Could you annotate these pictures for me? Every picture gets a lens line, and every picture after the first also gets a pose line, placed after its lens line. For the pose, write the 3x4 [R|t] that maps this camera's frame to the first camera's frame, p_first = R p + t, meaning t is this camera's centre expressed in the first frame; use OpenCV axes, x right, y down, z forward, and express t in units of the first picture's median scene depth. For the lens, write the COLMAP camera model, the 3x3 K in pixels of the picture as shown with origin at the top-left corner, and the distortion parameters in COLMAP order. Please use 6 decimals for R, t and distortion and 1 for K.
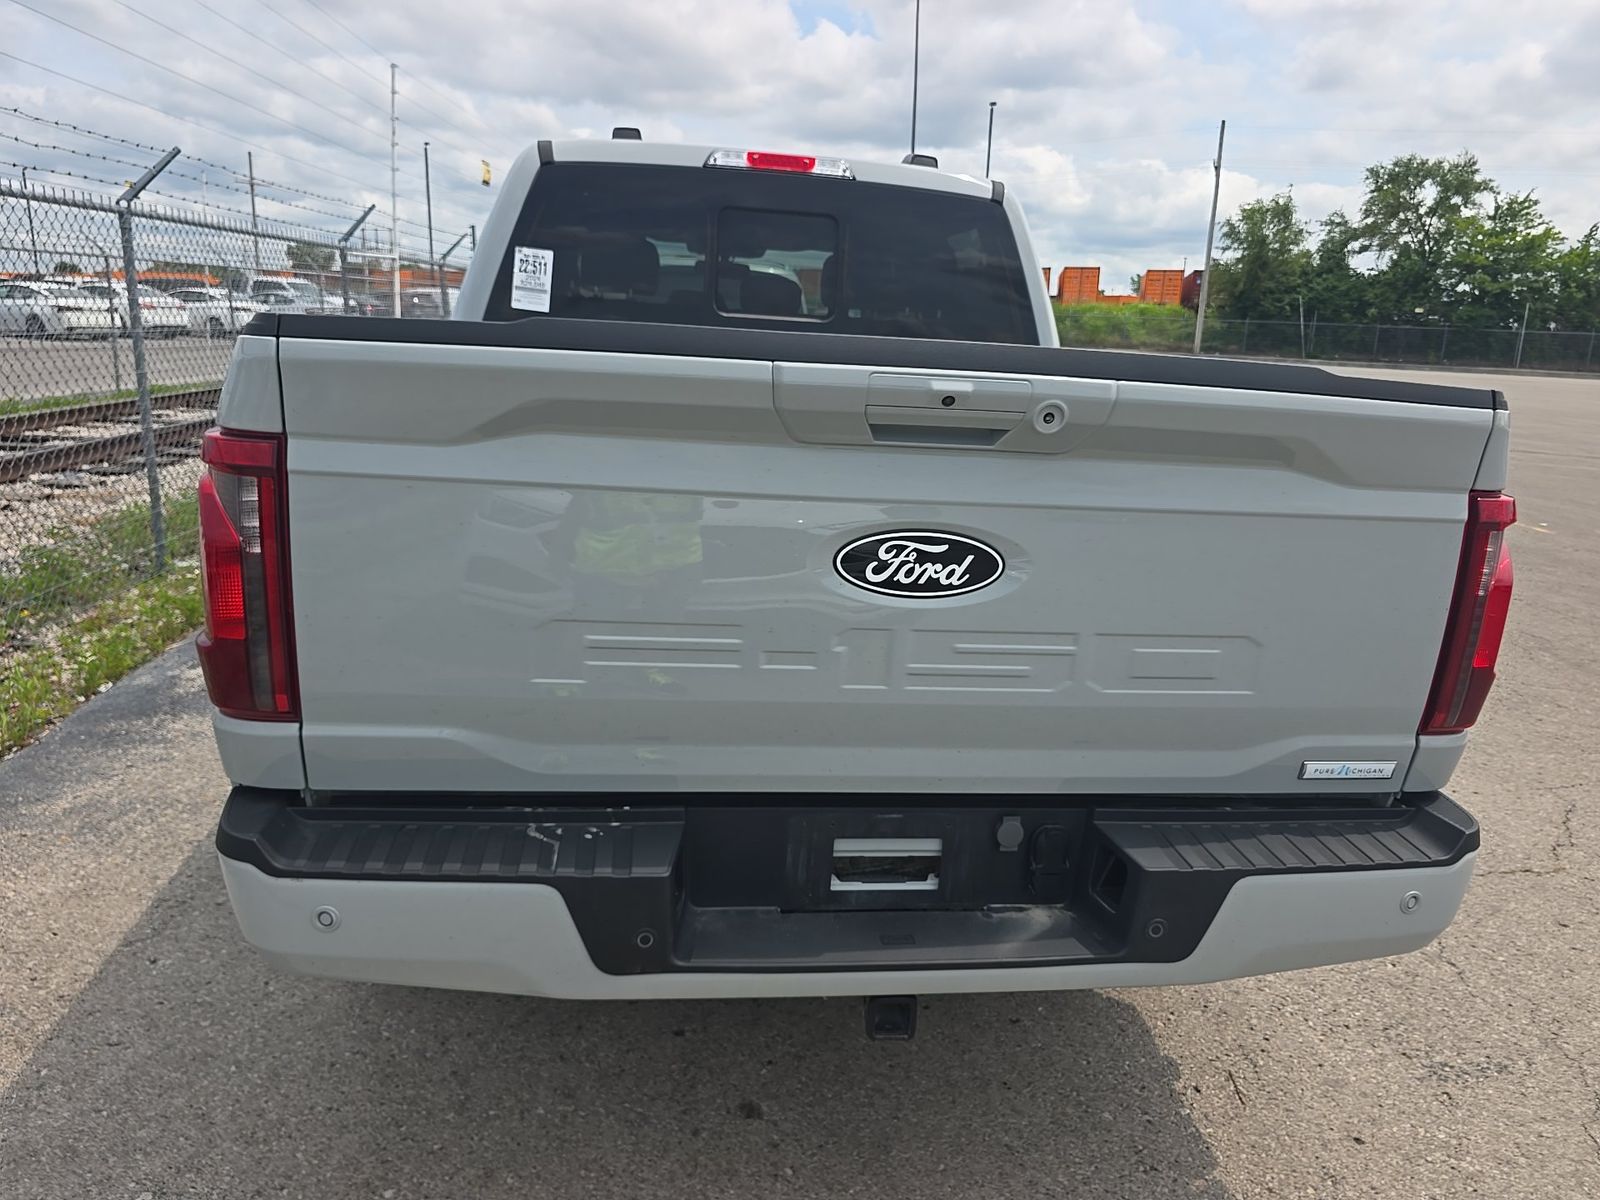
lens RADIAL K [[1080.8, 0, 808.6], [0, 1080.8, 607.0], [0, 0, 1]] dist [0.047068, -0.046115]
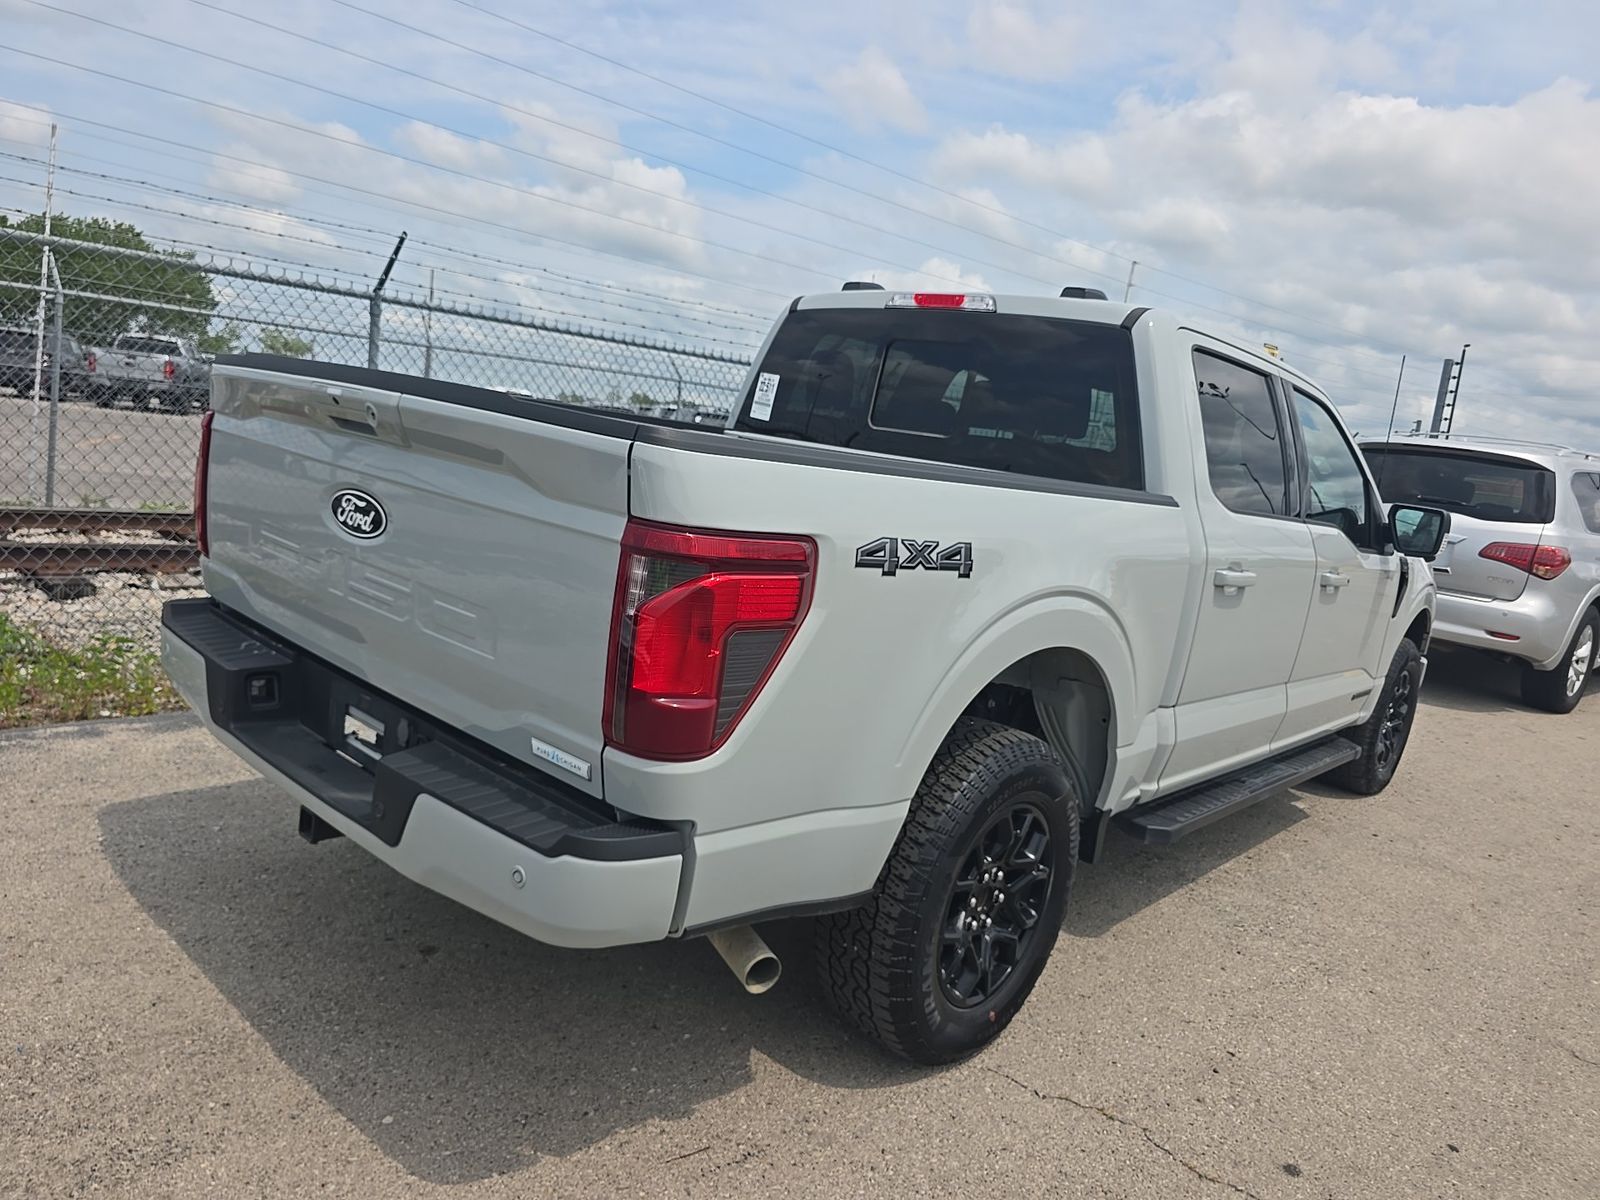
lens RADIAL K [[1088.6, 0, 795.6], [0, 1088.6, 622.4], [0, 0, 1]] dist [0.058353, -0.053112]
pose [[0.642624, 0.164801, -0.748248, 0.755193], [-0.282765, 0.958665, -0.031703, -0.008404], [0.712095, 0.231951, 0.662661, 0.206577]]
